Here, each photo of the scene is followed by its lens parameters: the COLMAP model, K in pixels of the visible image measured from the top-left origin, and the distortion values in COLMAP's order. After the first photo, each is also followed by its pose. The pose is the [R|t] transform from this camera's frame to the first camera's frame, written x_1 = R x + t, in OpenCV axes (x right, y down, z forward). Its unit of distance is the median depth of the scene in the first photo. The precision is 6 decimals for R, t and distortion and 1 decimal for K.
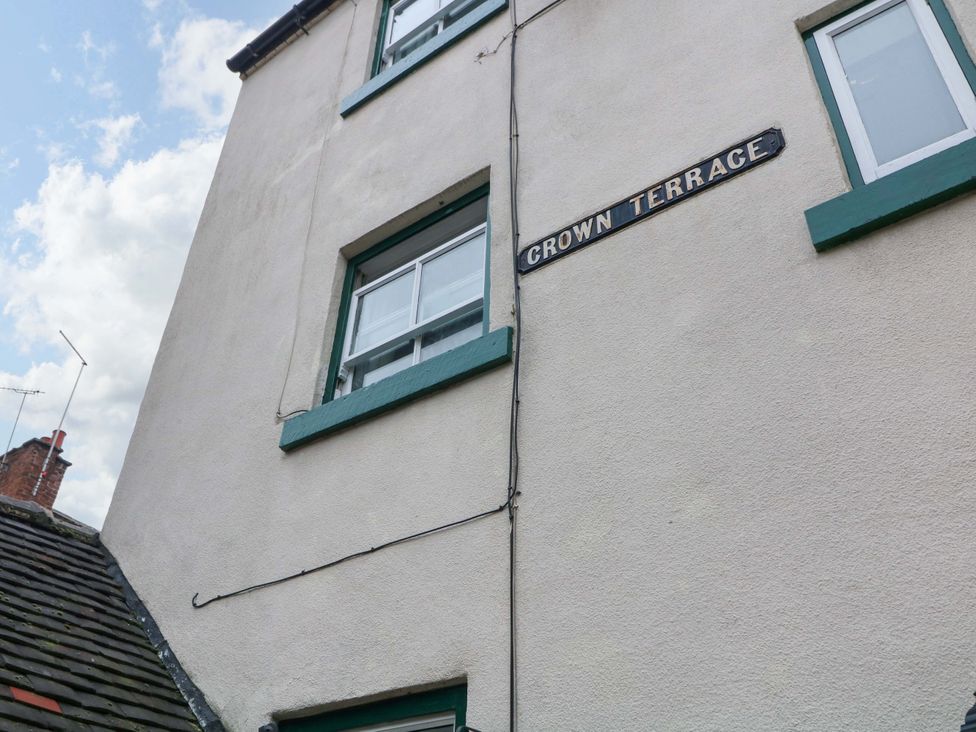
lens RADIAL K [[855.8, 0, 488.0], [0, 855.8, 366.0], [0, 0, 1]] dist [0.013805, 0.001060]
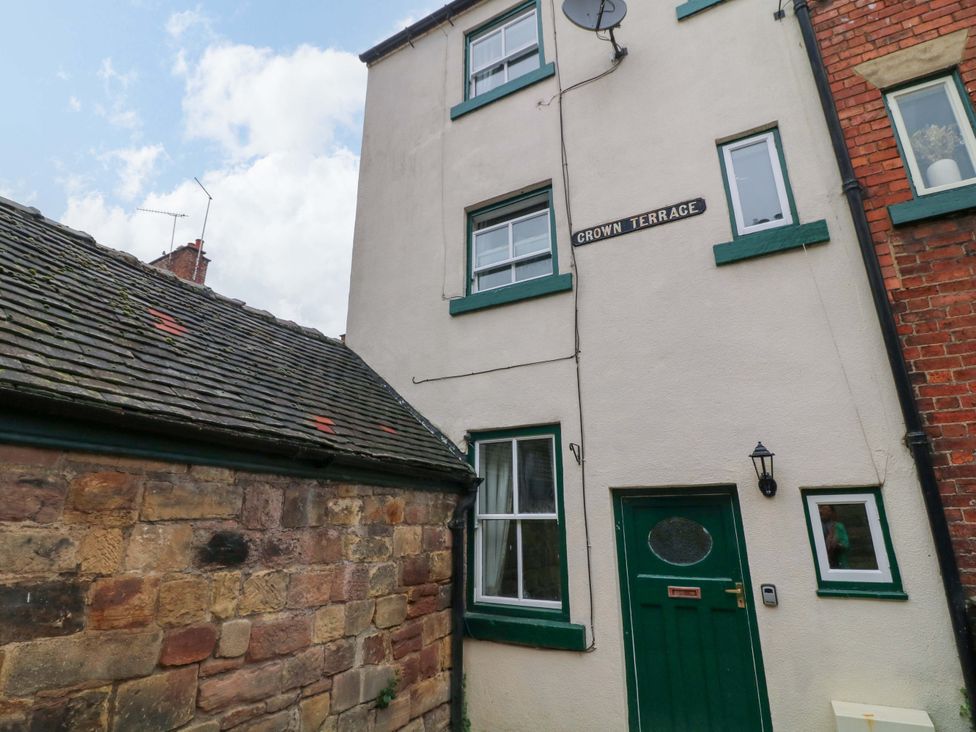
lens RADIAL K [[509.9, 0, 484.0], [0, 509.9, 352.7], [0, 0, 1]] dist [0.001588, -0.013819]
pose [[0.992812, 0.010811, 0.119191, -0.349599], [-0.047420, 0.949936, 0.308826, -0.243870], [-0.109885, -0.312258, 0.943621, -0.300772]]
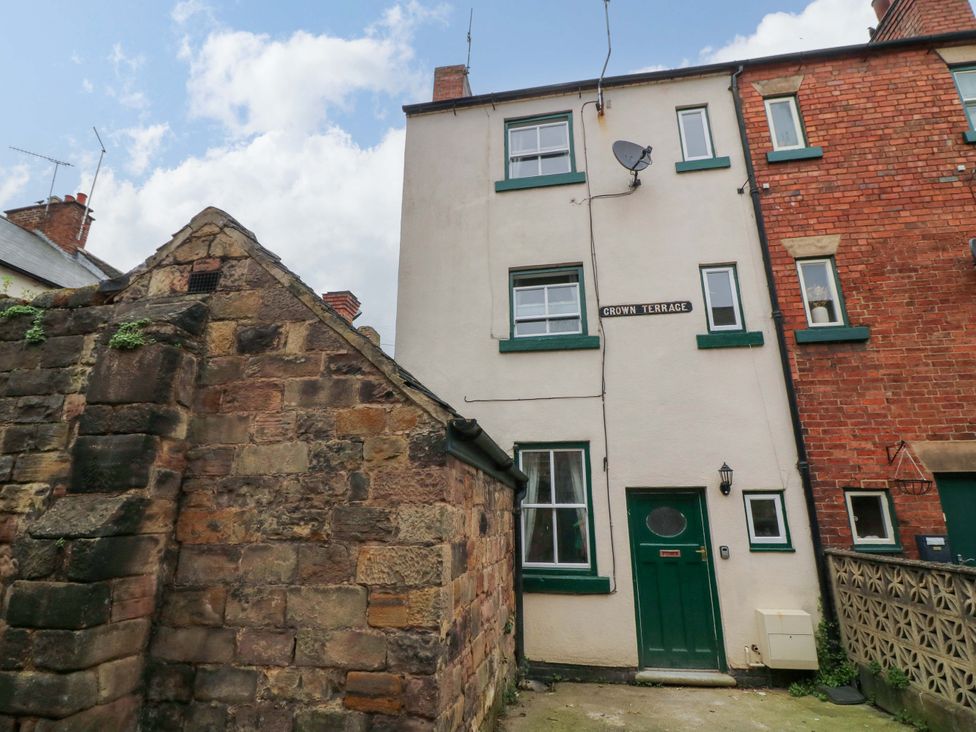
lens RADIAL K [[509.9, 0, 484.0], [0, 509.9, 352.7], [0, 0, 1]] dist [0.001588, -0.013819]
pose [[0.898621, 0.109370, 0.424875, -1.134845], [-0.242874, 0.930511, 0.274155, -0.395768], [-0.365366, -0.349553, 0.862740, -0.500865]]
